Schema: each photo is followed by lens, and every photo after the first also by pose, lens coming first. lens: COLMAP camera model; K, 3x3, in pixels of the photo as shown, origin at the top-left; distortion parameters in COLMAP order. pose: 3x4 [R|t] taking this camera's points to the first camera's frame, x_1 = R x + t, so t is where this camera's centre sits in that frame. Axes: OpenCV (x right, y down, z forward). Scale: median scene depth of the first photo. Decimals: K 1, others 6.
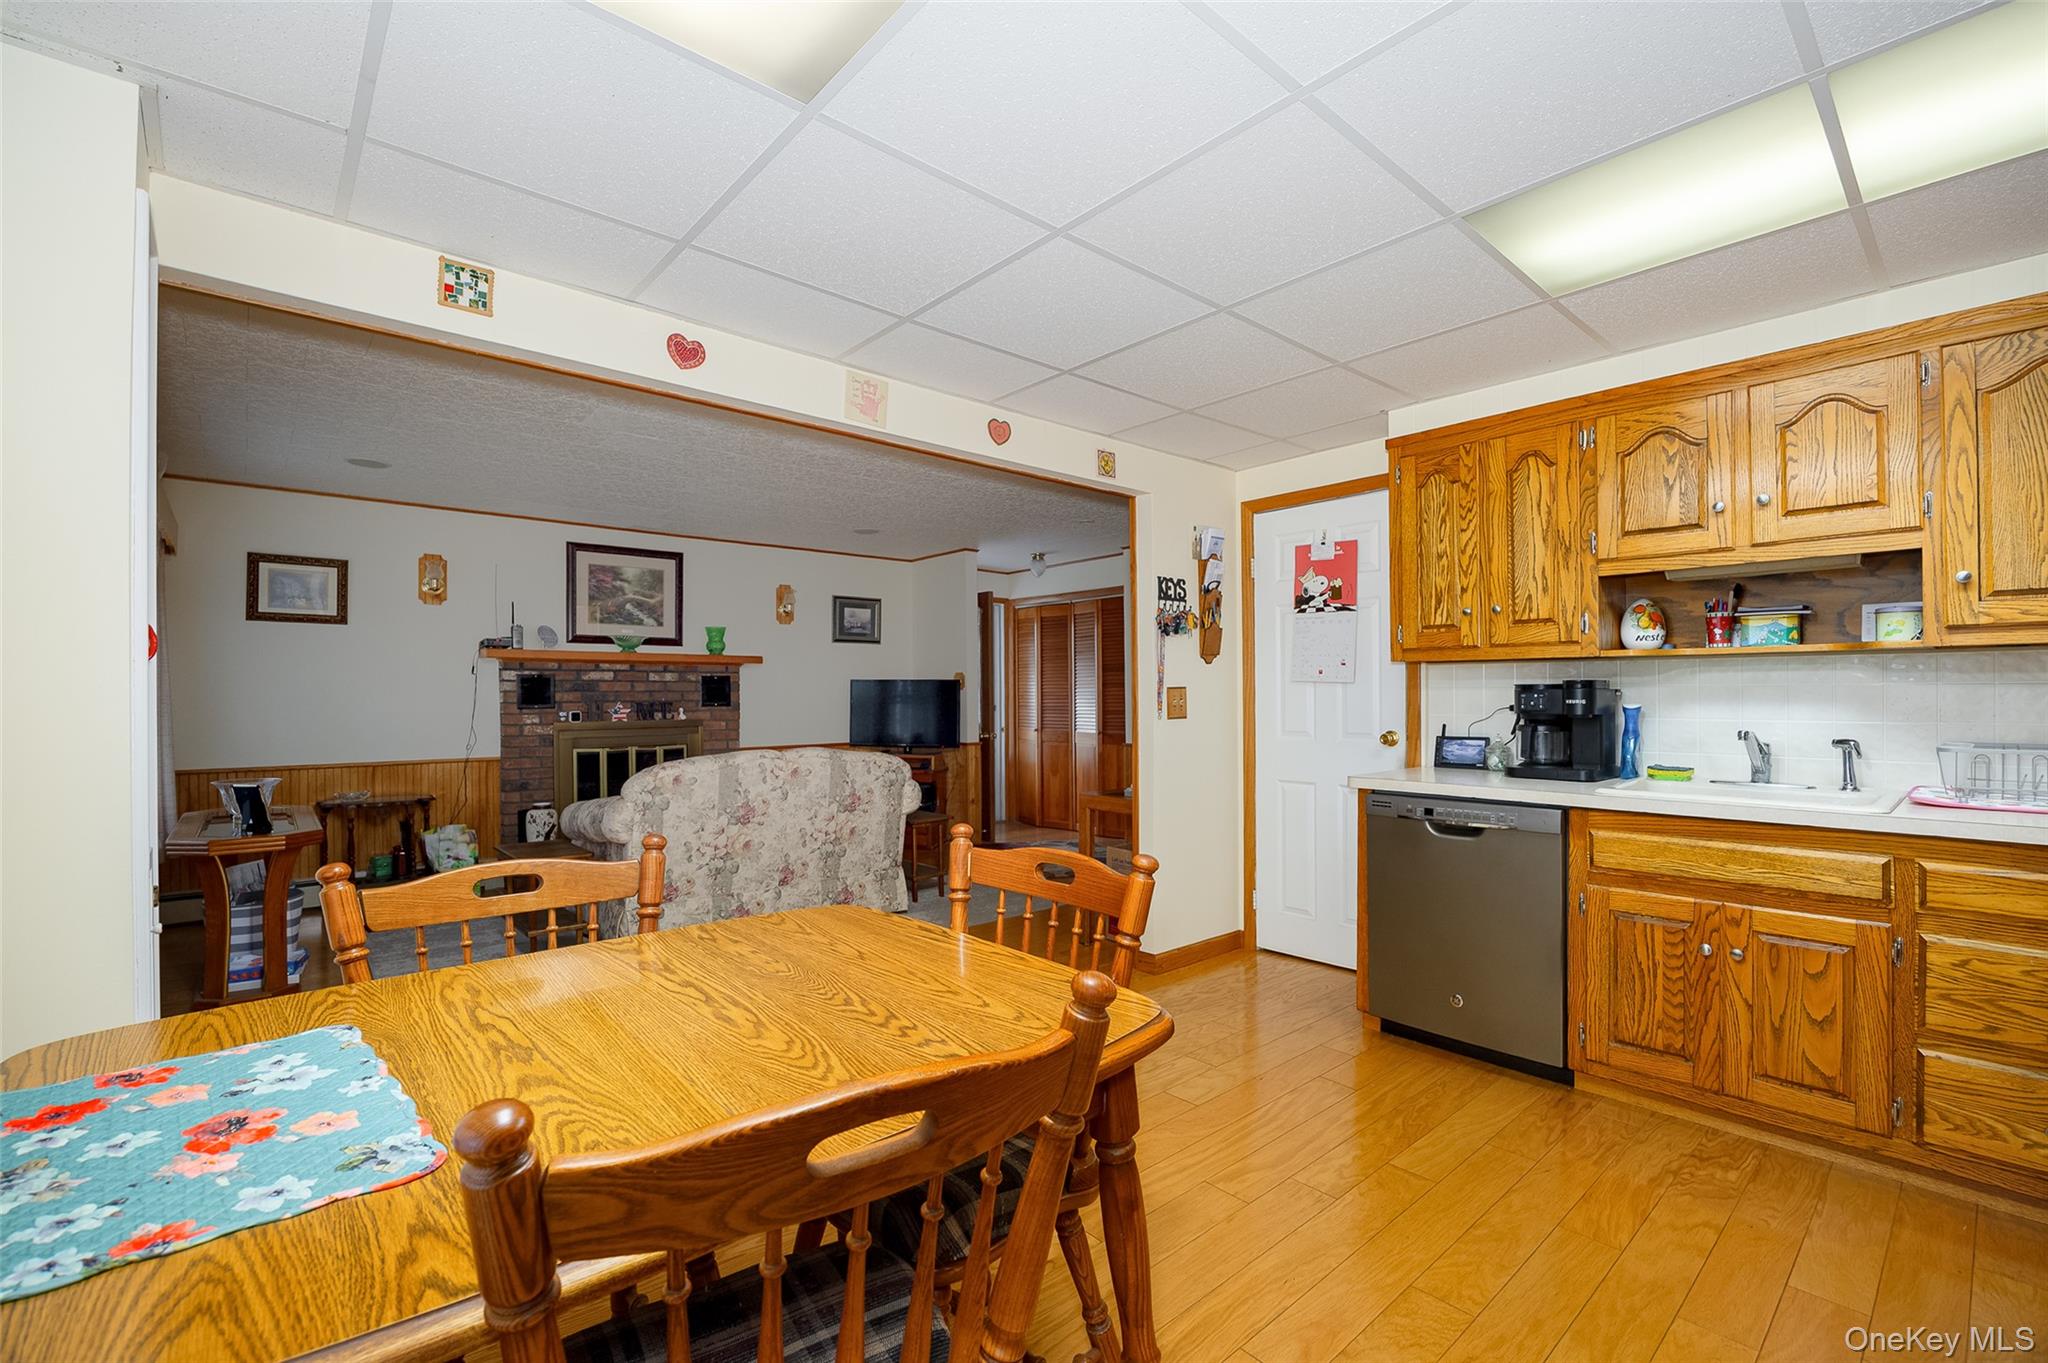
lens RADIAL K [[895.0, 0, 1033.9], [0, 895.0, 686.3], [0, 0, 1]] dist [-0.002047, -0.000138]
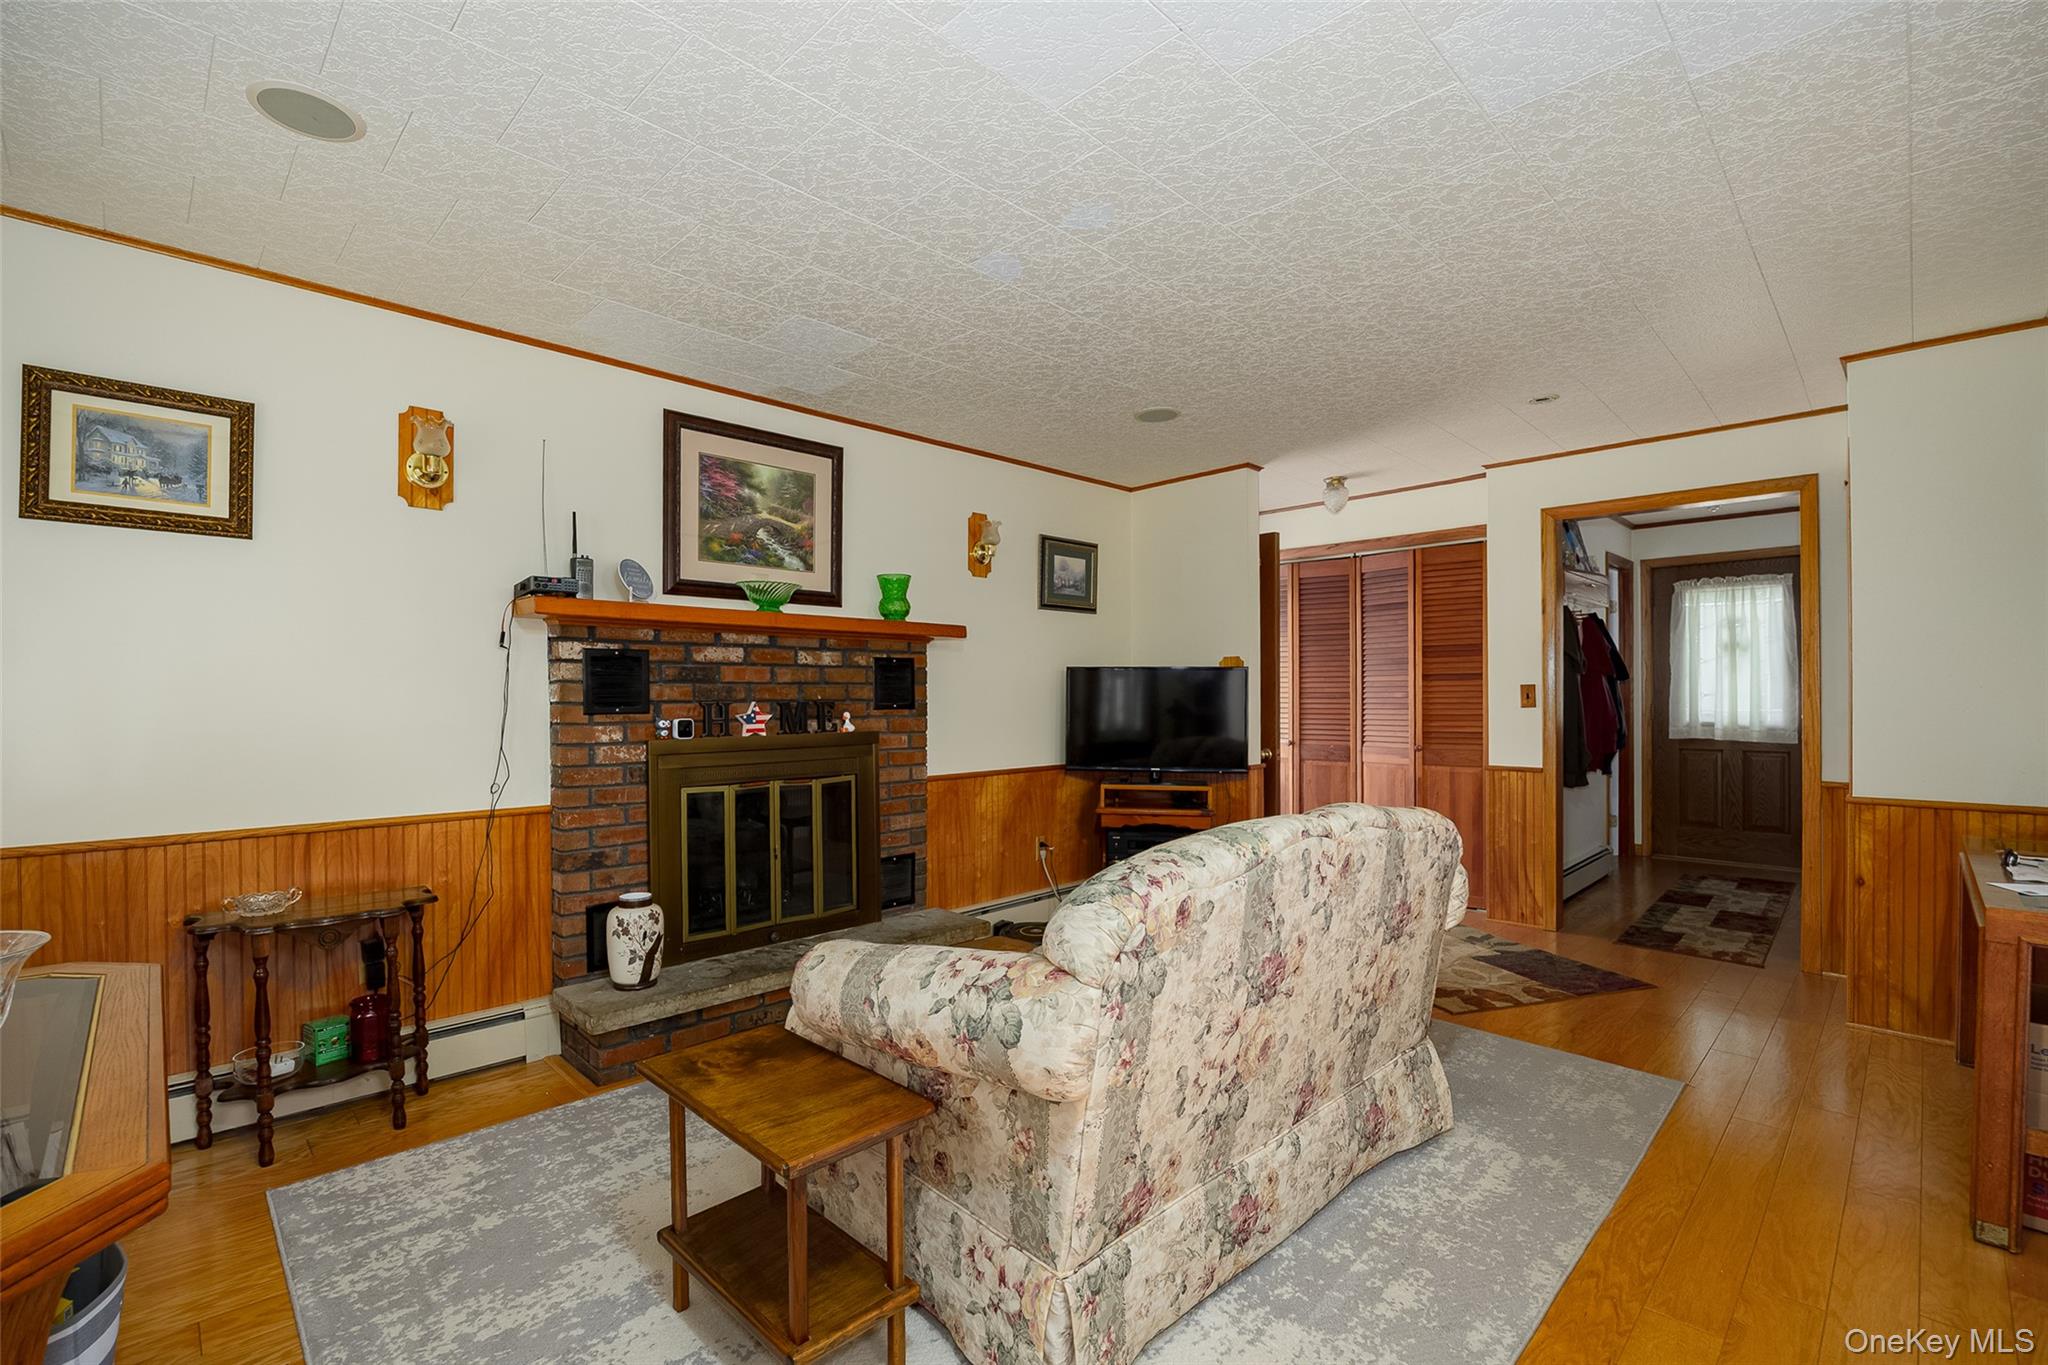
lens RADIAL K [[924.6, 0, 1039.6], [0, 924.6, 688.5], [0, 0, 1]] dist [-0.014735, -0.000042]
pose [[0.998256, 0.001289, 0.059024, -0.327856], [-0.001489, 0.999993, 0.003341, 0.007477], [-0.059019, -0.003423, 0.998251, 0.424202]]
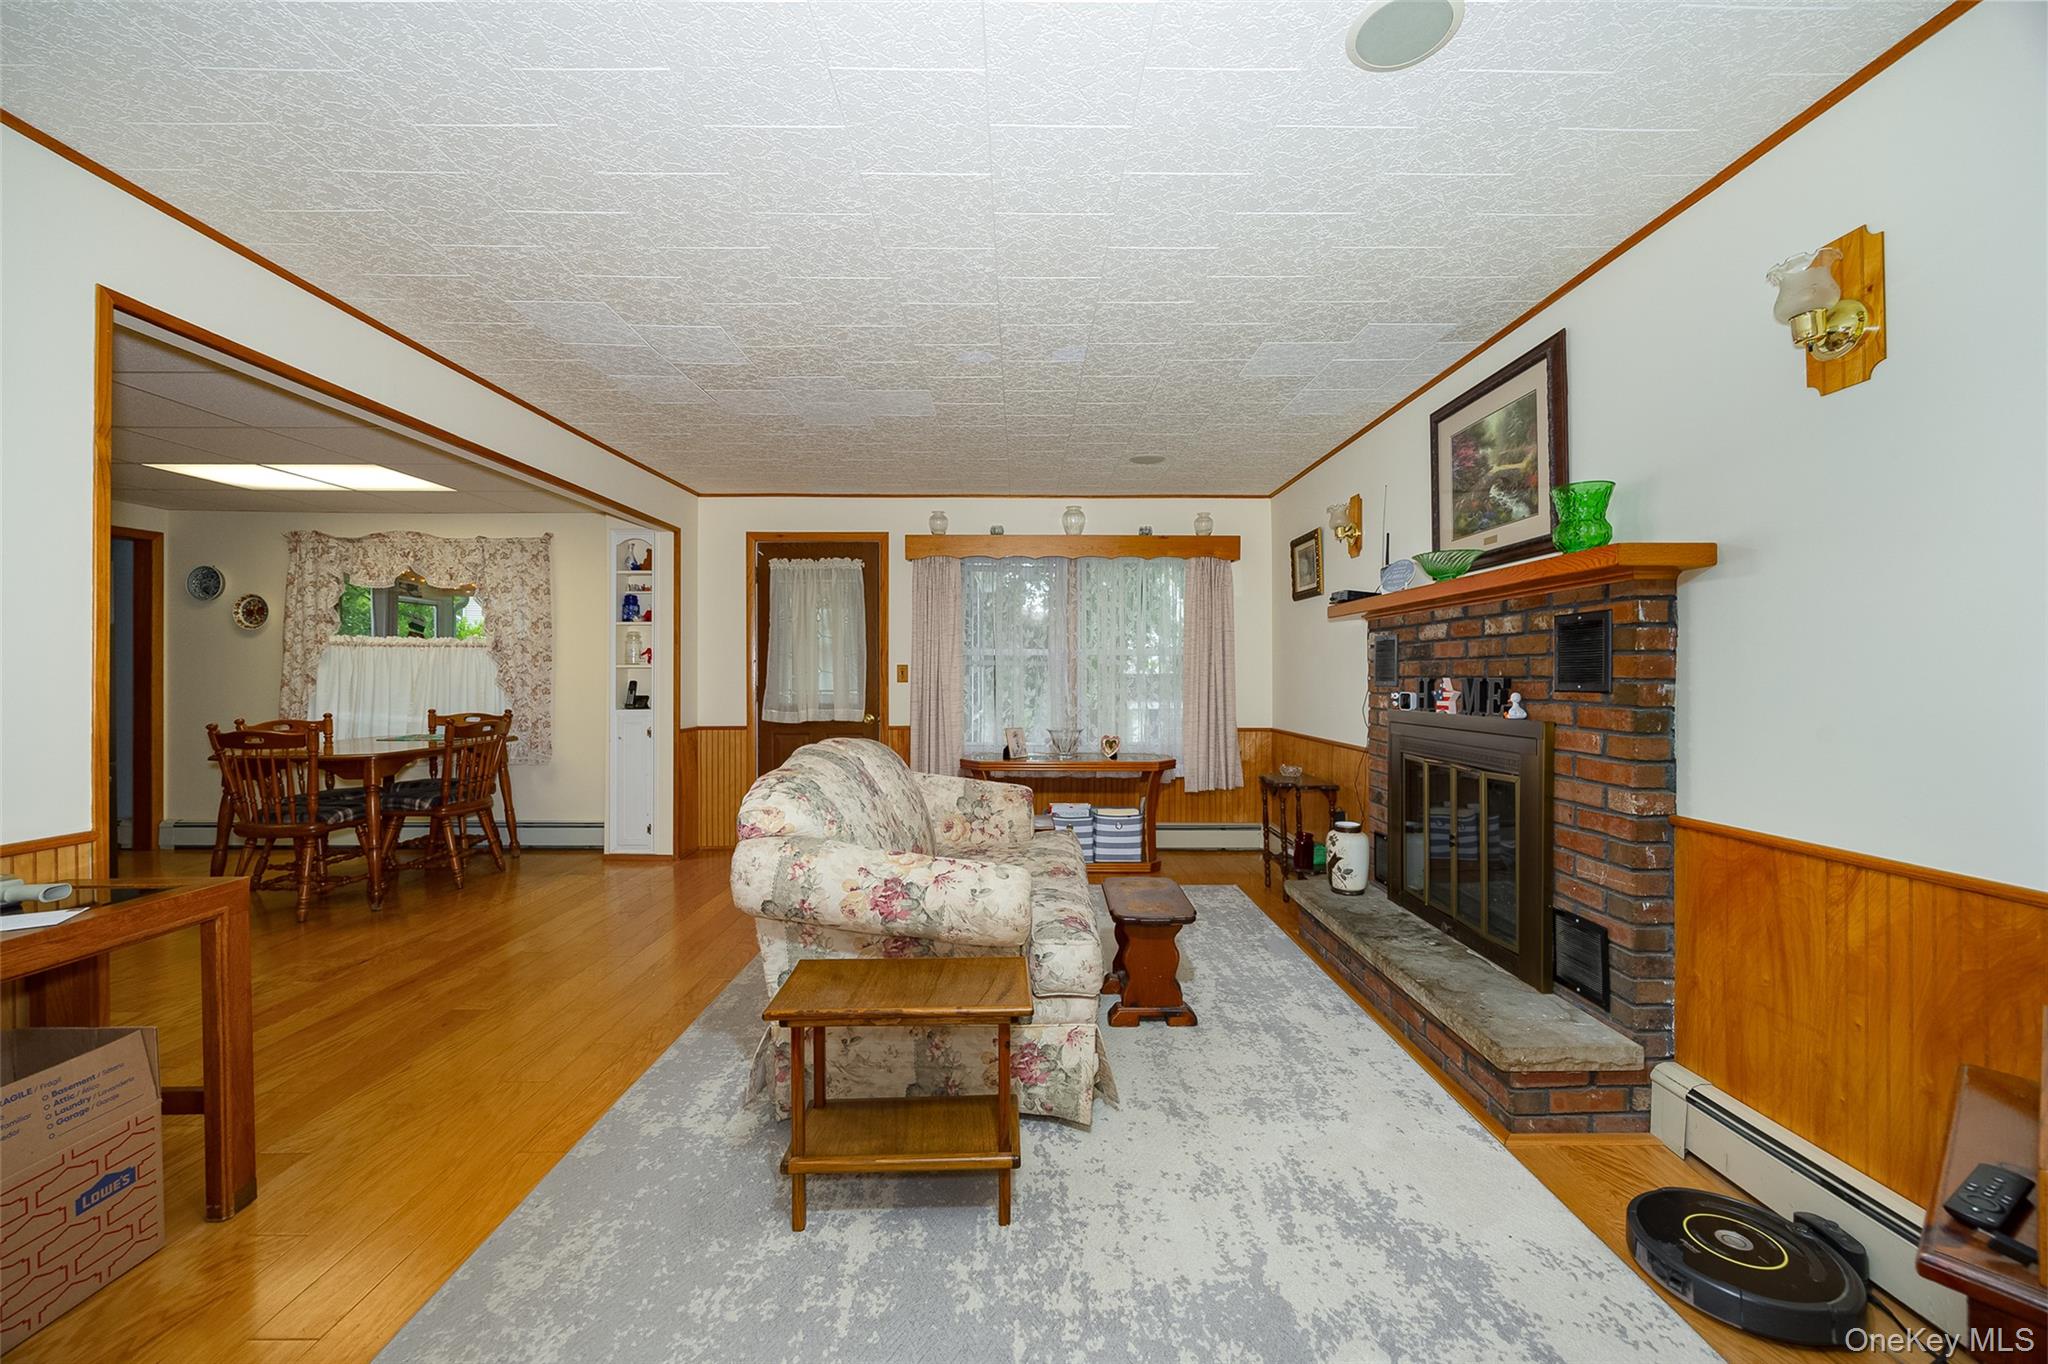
lens RADIAL K [[791.4, 0, 1025.9], [0, 791.4, 671.8], [0, 0, 1]] dist [-0.001534, 0.000186]
pose [[-0.673538, 0.000418, -0.739153, 0.064270], [0.008596, 0.999937, -0.007267, 0.015821], [0.739103, -0.011248, -0.673499, 1.166017]]
